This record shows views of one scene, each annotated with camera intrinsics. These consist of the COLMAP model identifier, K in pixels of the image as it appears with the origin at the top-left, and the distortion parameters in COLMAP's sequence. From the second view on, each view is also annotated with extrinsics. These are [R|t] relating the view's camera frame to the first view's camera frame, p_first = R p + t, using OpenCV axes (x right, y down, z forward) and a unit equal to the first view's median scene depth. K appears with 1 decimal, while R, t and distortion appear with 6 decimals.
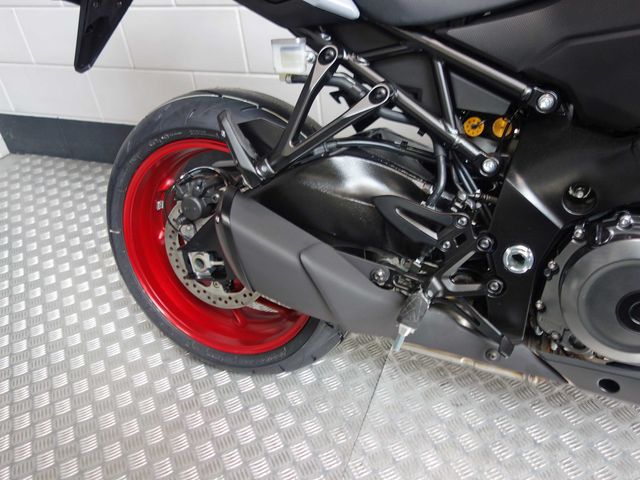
lens RADIAL K [[566.4, 0, 320.0], [0, 566.4, 240.0], [0, 0, 1]] dist [-0.001084, 0.000752]
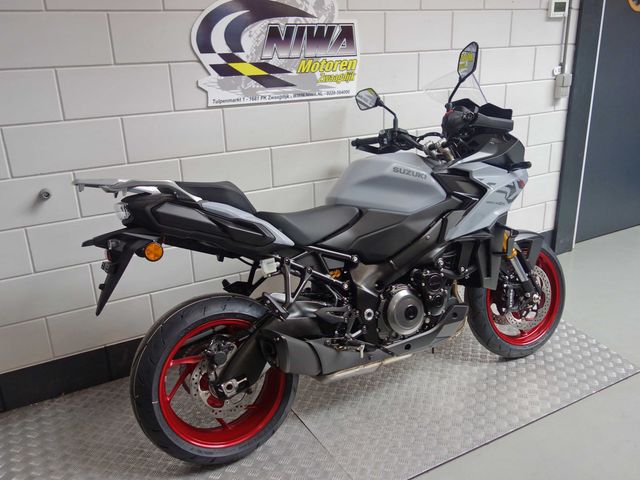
lens RADIAL K [[566.4, 0, 320.0], [0, 566.4, 240.0], [0, 0, 1]] dist [-0.001084, 0.000752]
pose [[0.642346, -0.182473, 0.744376, -1.674116], [0.424578, 0.893313, -0.147398, 0.013956], [-0.638064, 0.410726, 0.651290, -0.718815]]
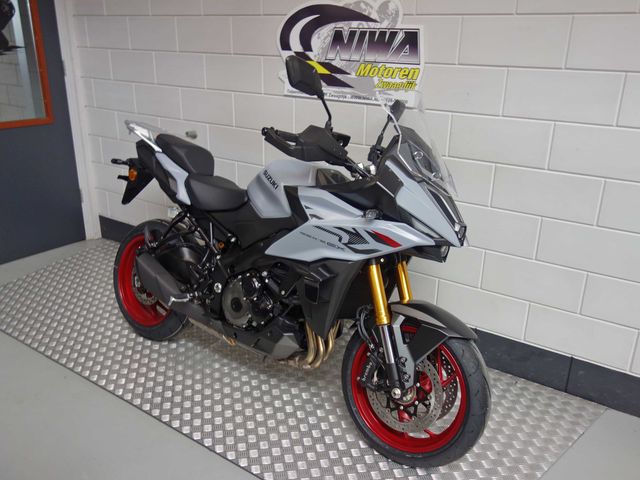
lens RADIAL K [[566.4, 0, 320.0], [0, 566.4, 240.0], [0, 0, 1]] dist [-0.001084, 0.000752]
pose [[0.963750, 0.190699, -0.186602, 1.290550], [-0.235624, 0.936436, -0.259939, 0.428508], [0.125171, 0.294484, 0.947424, -1.766372]]
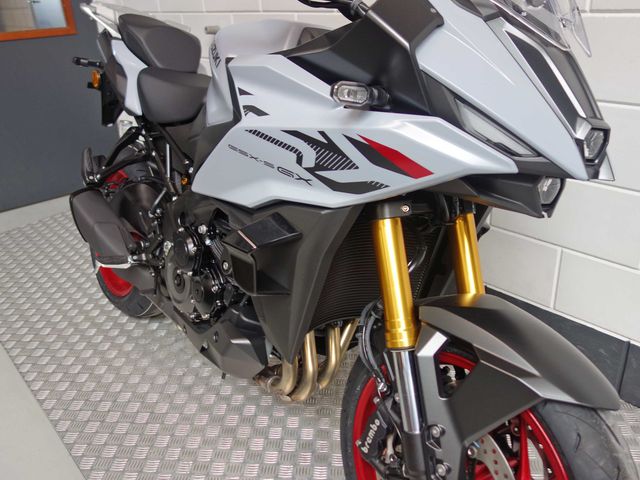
lens RADIAL K [[566.4, 0, 320.0], [0, 566.4, 240.0], [0, 0, 1]] dist [-0.001084, 0.000752]
pose [[0.880492, 0.243577, -0.406698, 1.427198], [-0.312657, 0.943243, -0.111975, 0.060191], [0.356341, 0.225750, 0.906674, -0.496436]]
